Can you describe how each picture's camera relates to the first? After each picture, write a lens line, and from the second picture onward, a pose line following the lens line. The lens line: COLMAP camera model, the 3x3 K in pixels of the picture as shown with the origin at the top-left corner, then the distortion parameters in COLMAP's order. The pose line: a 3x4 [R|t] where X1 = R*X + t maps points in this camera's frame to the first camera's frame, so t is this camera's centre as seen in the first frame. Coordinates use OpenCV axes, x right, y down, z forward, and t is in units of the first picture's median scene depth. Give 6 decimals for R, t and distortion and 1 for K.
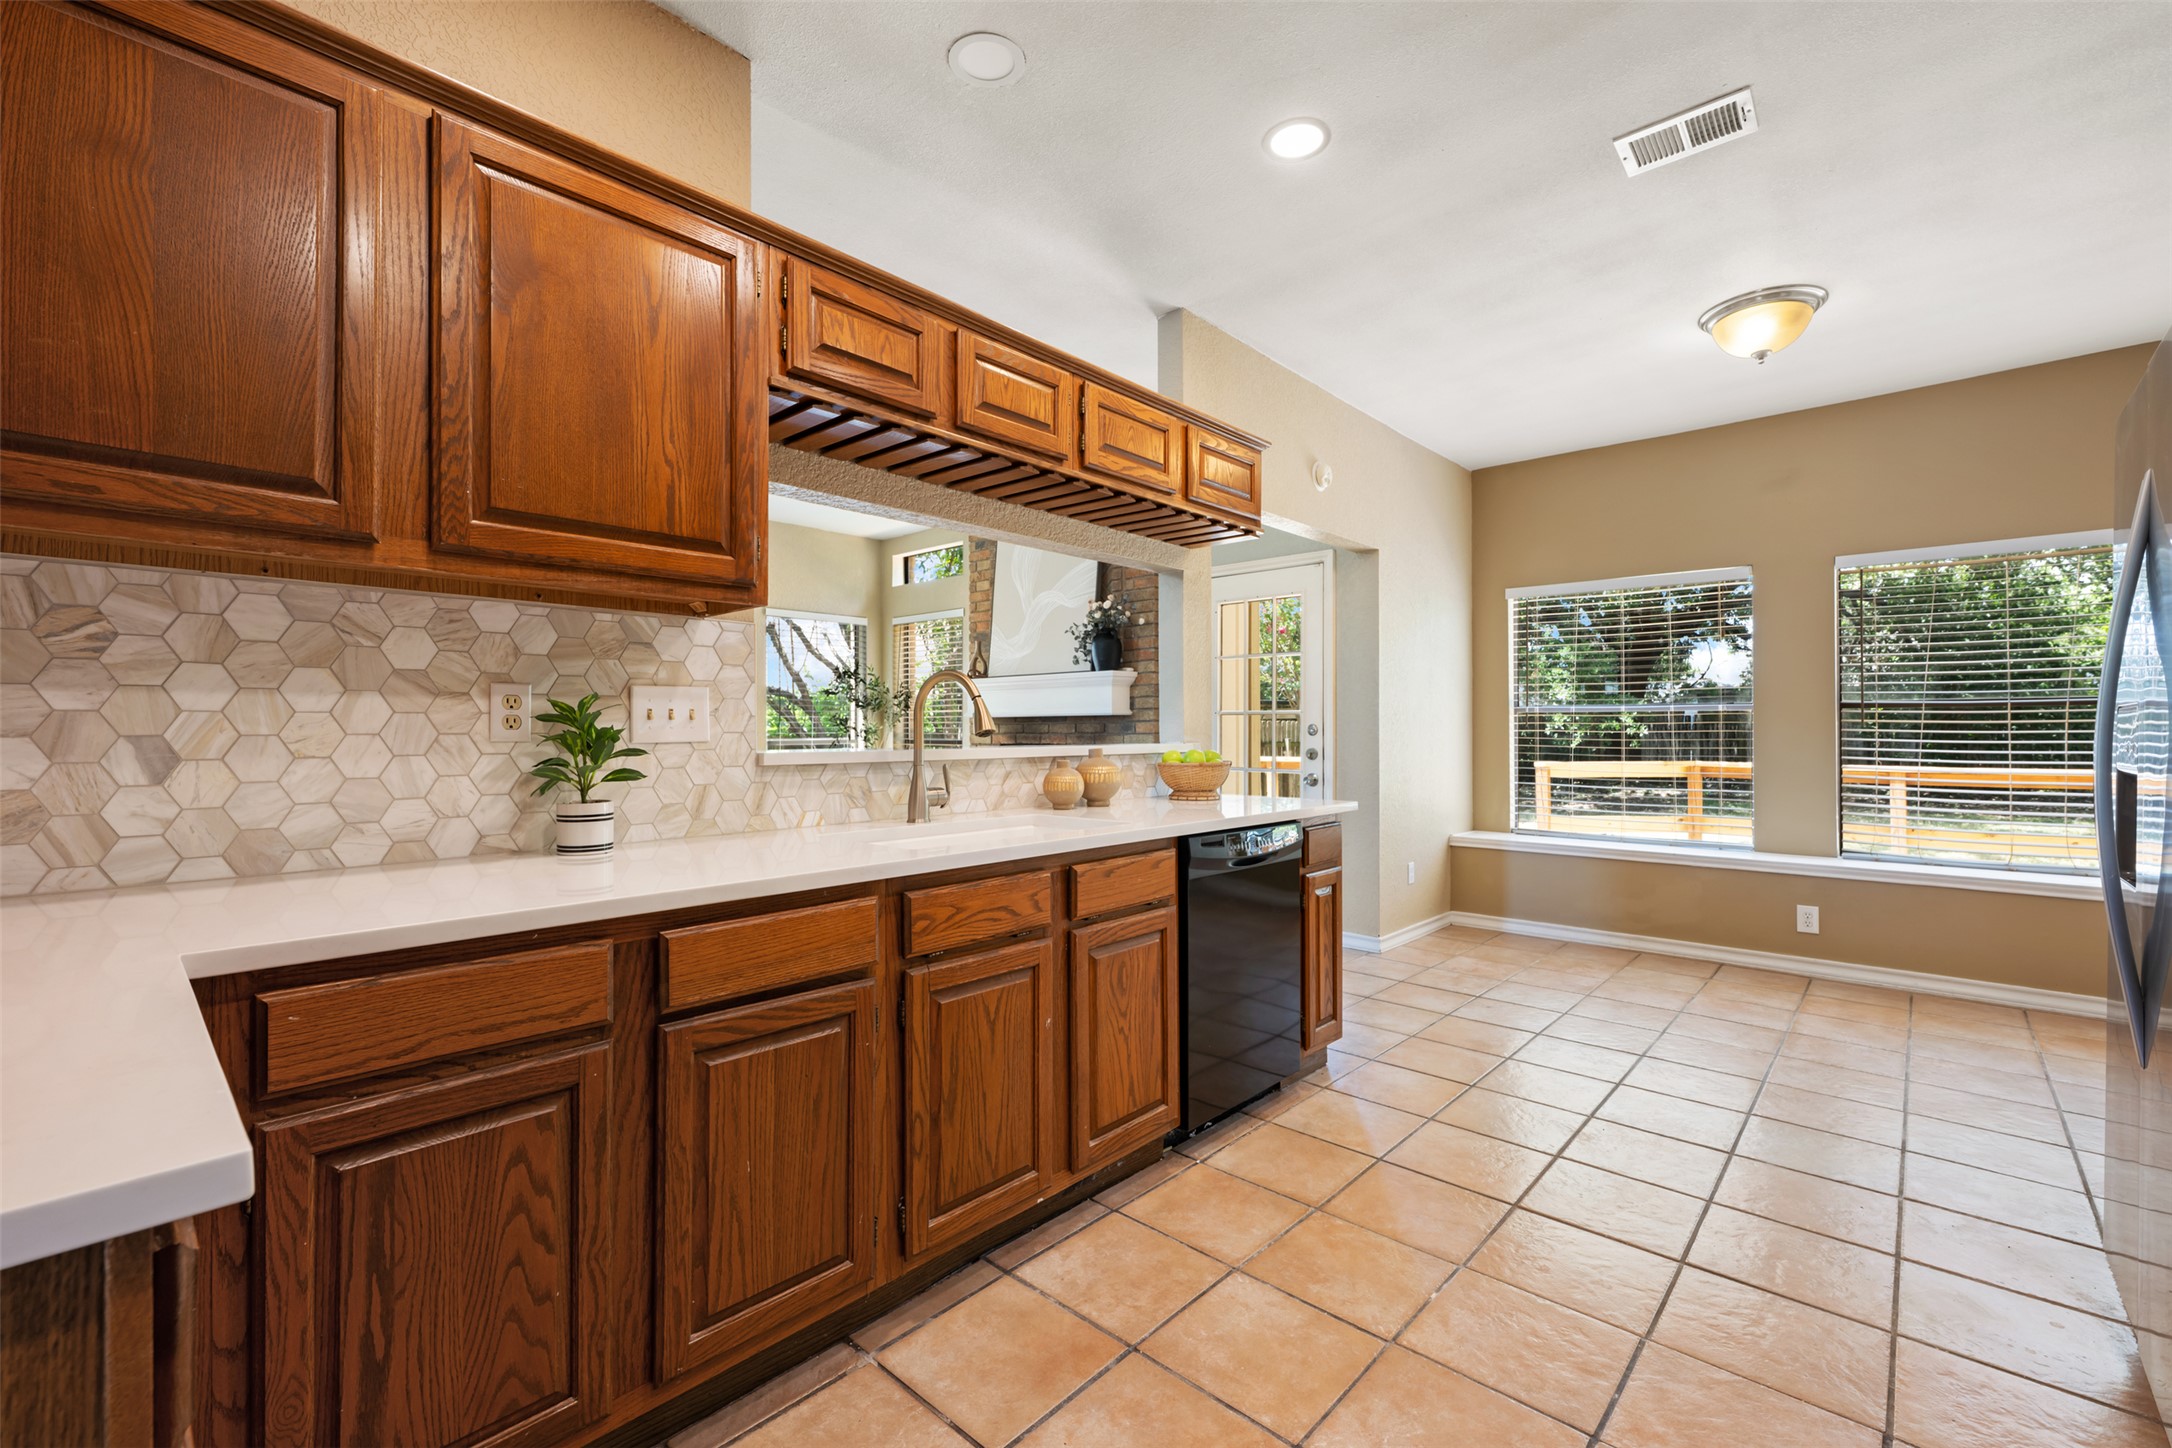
lens RADIAL K [[828.4, 0, 1086.0], [0, 828.4, 724.0], [0, 0, 1]] dist [0.001298, 0.000111]
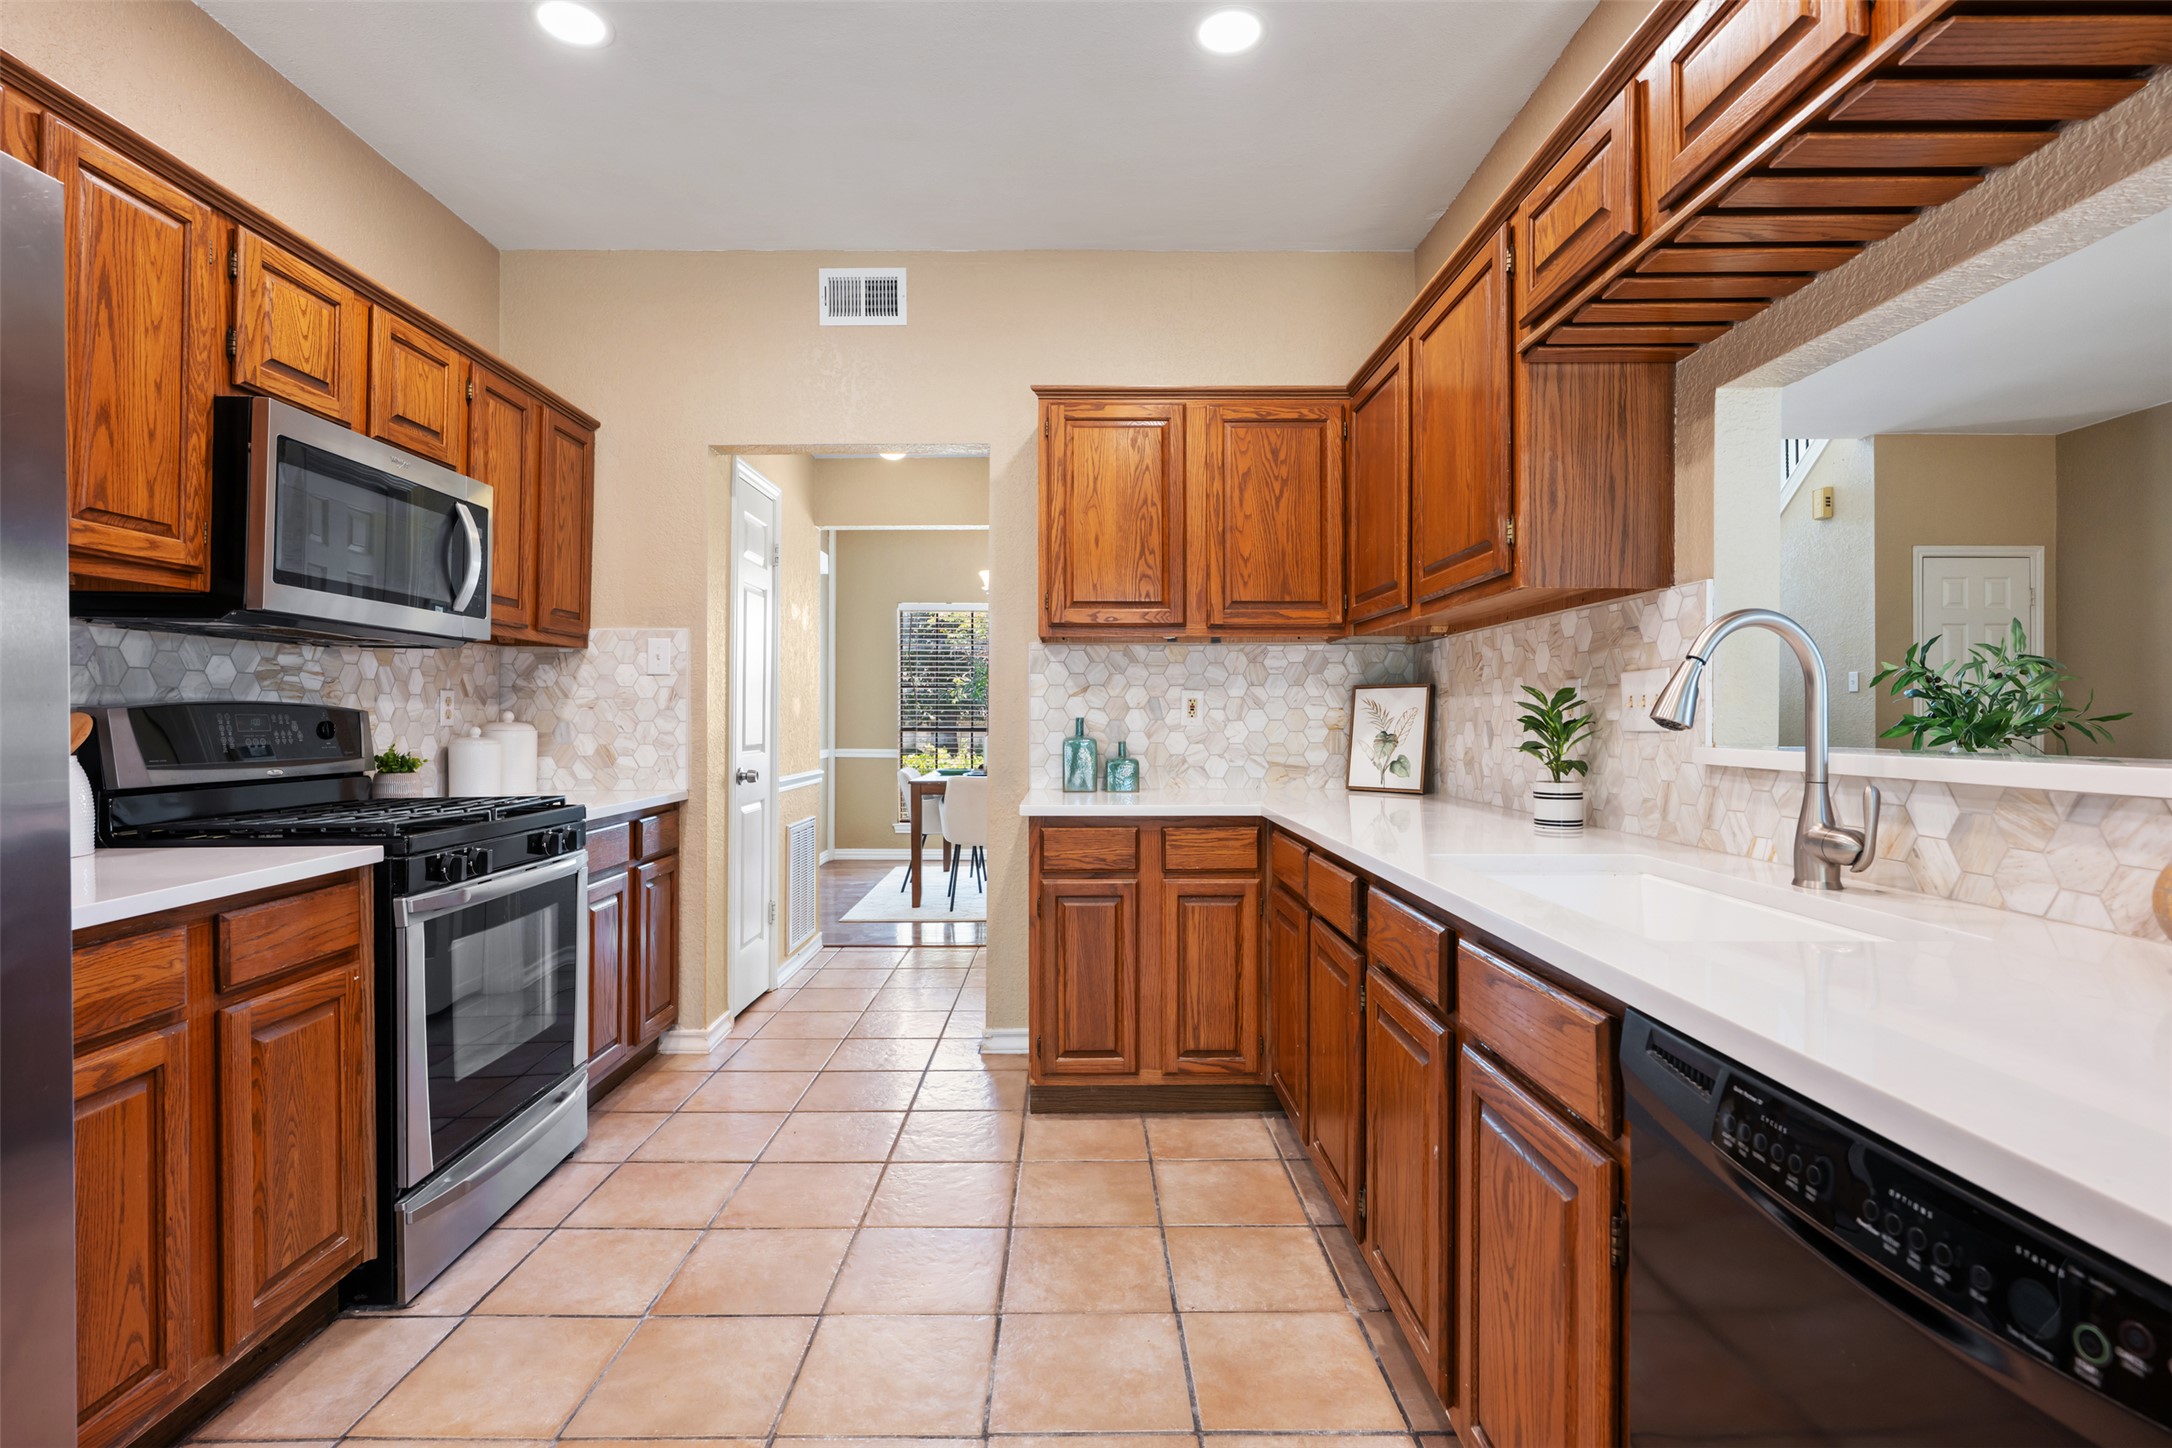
lens RADIAL K [[1066.2, 0, 1086.0], [0, 1066.2, 724.0], [0, 0, 1]] dist [-0.000038, -0.000012]
pose [[0.696338, -0.008467, 0.717664, -0.388198], [0.000914, 0.999940, 0.010911, -0.002251], [-0.717714, -0.006941, 0.696304, -0.381341]]
